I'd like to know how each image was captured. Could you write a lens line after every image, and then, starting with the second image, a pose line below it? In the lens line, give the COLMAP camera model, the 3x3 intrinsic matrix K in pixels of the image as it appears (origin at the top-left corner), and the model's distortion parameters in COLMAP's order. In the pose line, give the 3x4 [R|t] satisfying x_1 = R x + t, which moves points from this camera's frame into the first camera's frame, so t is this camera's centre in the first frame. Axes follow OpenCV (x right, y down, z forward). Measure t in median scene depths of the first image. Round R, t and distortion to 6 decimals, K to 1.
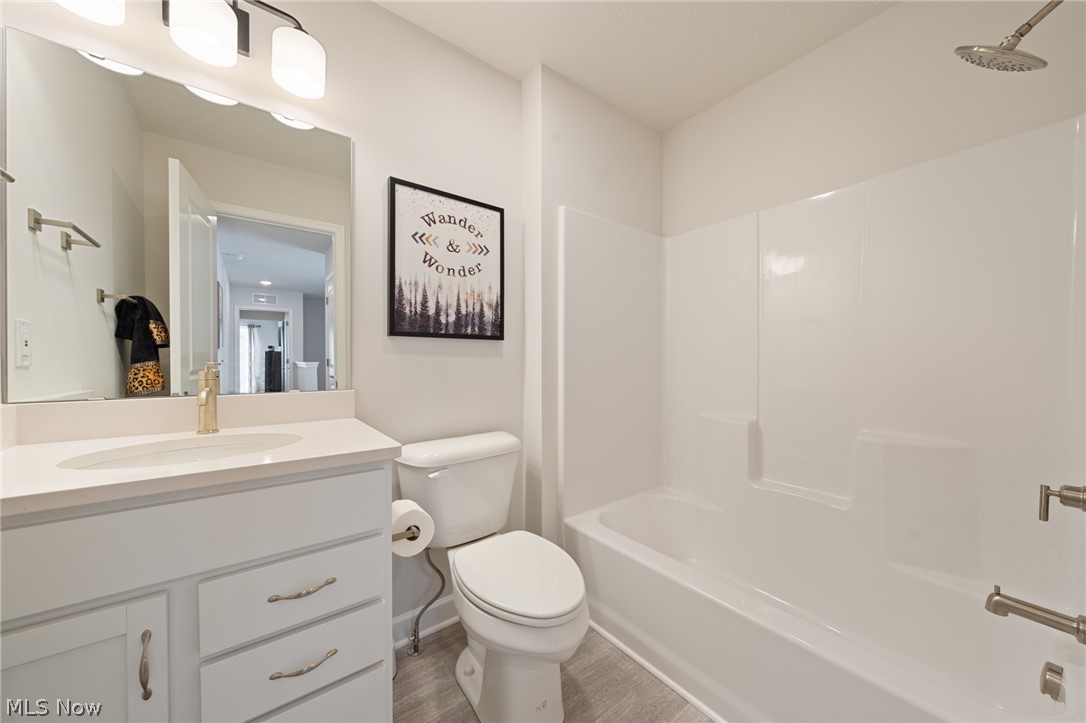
lens RADIAL K [[384.2, 0, 543.0], [0, 384.2, 361.5], [0, 0, 1]] dist [-0.000553, 0.000009]
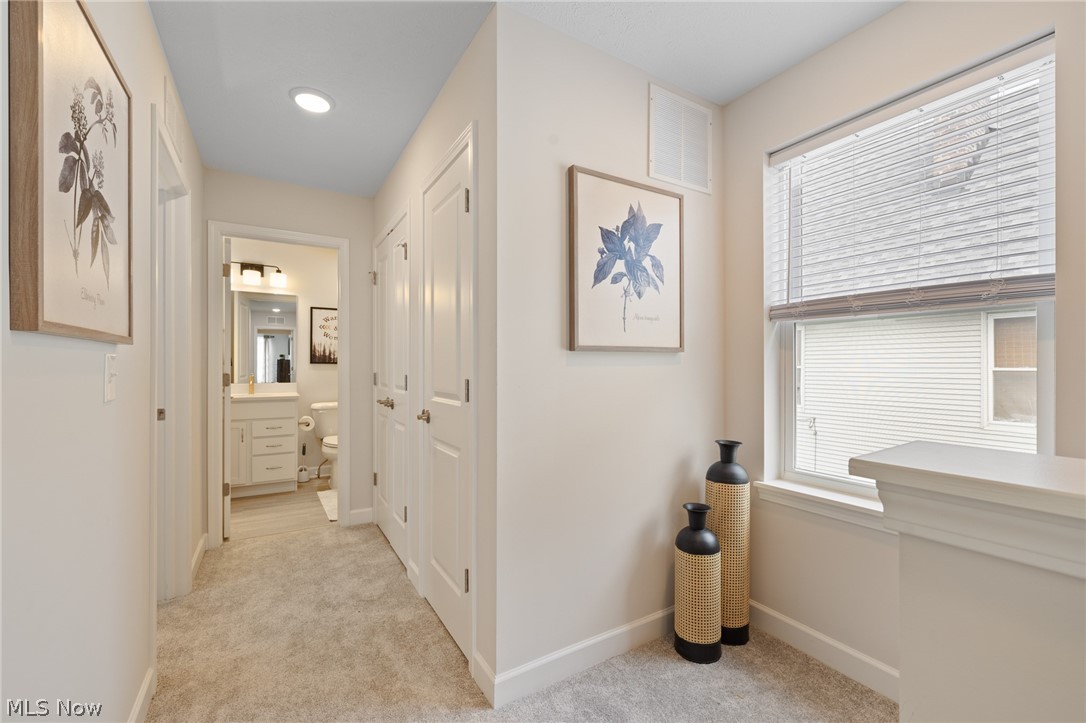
lens RADIAL K [[448.4, 0, 543.0], [0, 448.4, 361.5], [0, 0, 1]] dist [0.000005, -0.000731]
pose [[0.995164, -0.000532, -0.098228, 1.513381], [-0.000510, 0.999944, -0.010581, -0.047009], [0.098228, 0.010580, 0.995108, -1.956766]]
